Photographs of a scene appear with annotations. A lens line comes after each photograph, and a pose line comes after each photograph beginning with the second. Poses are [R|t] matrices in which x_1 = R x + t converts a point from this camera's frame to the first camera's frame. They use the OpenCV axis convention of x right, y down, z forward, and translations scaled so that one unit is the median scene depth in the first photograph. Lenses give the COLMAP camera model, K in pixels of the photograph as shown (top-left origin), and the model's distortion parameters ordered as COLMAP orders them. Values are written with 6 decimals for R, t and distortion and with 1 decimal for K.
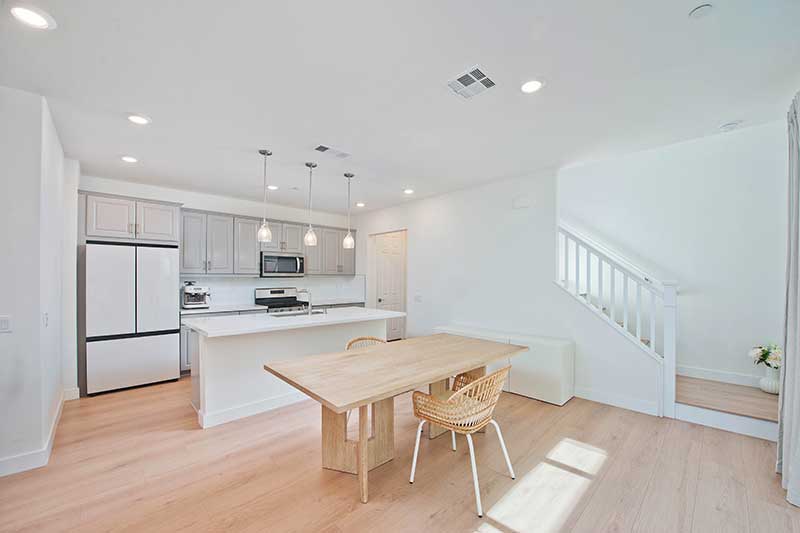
lens RADIAL K [[322.5, 0, 405.0], [0, 322.5, 278.0], [0, 0, 1]] dist [-0.020895, -0.000301]
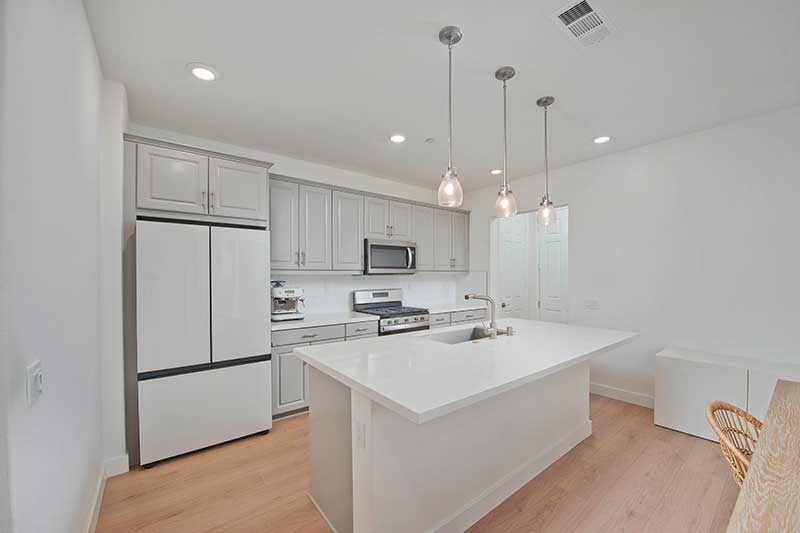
lens RADIAL K [[322.5, 0, 405.0], [0, 322.5, 278.0], [0, 0, 1]] dist [-0.020895, -0.000301]
pose [[0.994423, -0.005124, -0.105341, -0.327523], [0.005548, 0.999978, 0.003727, 0.003209], [0.105319, -0.004291, 0.994429, 0.338159]]
